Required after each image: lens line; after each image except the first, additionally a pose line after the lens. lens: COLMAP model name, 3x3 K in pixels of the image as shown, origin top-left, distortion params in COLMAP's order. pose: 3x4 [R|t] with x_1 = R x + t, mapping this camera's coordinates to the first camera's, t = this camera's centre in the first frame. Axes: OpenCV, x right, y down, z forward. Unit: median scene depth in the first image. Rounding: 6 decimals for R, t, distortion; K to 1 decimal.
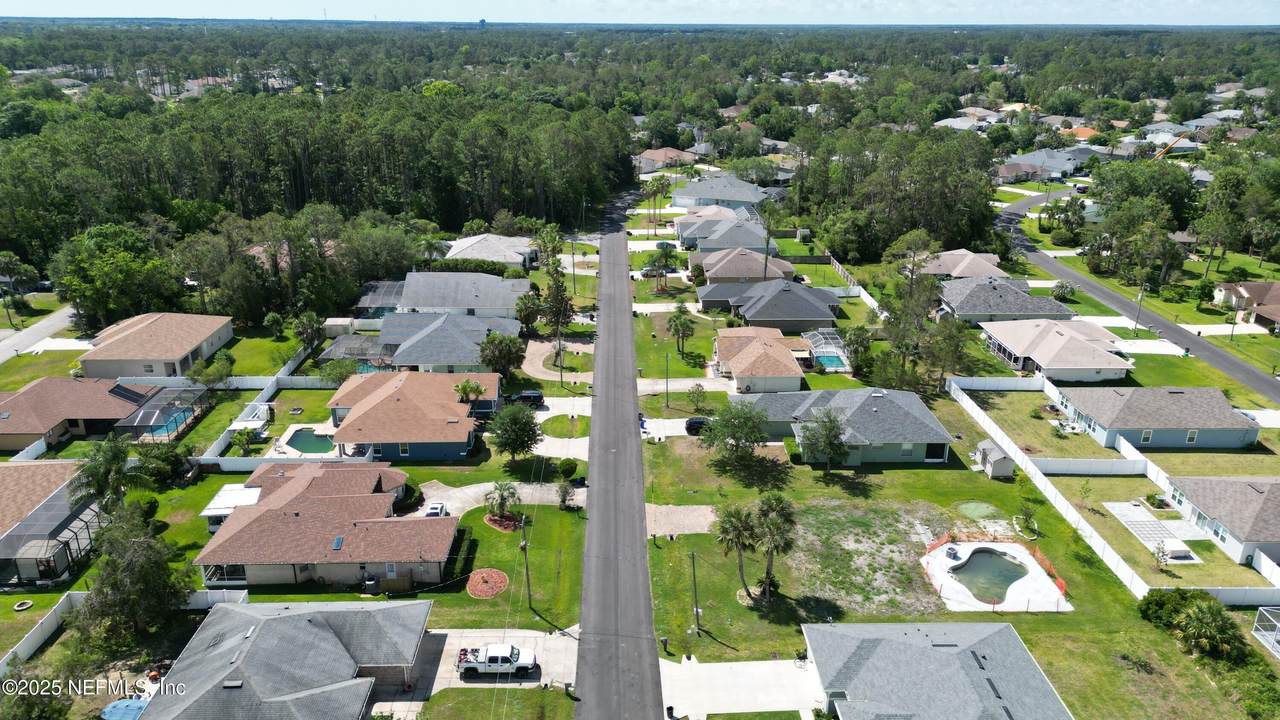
lens RADIAL K [[897.5, 0, 640.0], [0, 897.5, 360.0], [0, 0, 1]] dist [0.105517, -0.123773]
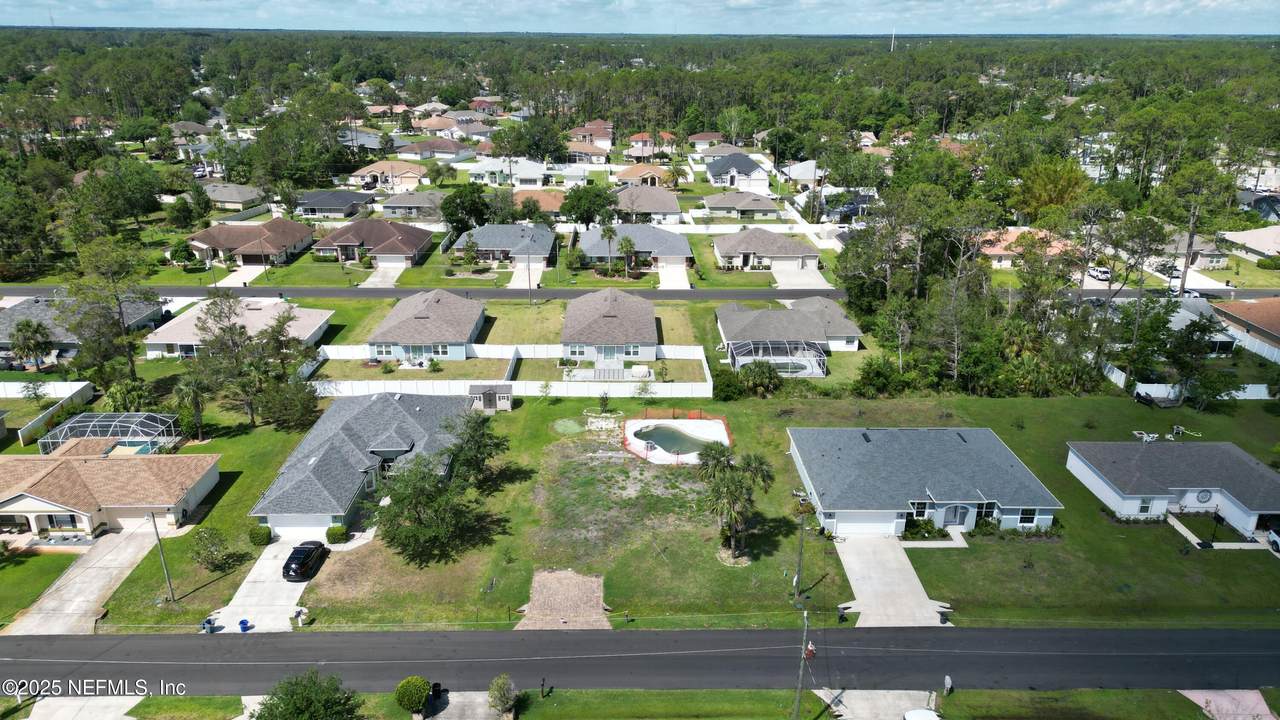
lens RADIAL K [[897.5, 0, 640.0], [0, 897.5, 360.0], [0, 0, 1]] dist [0.105517, -0.123773]
pose [[0.008225, -0.348308, 0.937344, -0.614647], [0.344304, 0.881045, 0.324367, -0.225314], [-0.938822, 0.320064, 0.127171, 0.841187]]
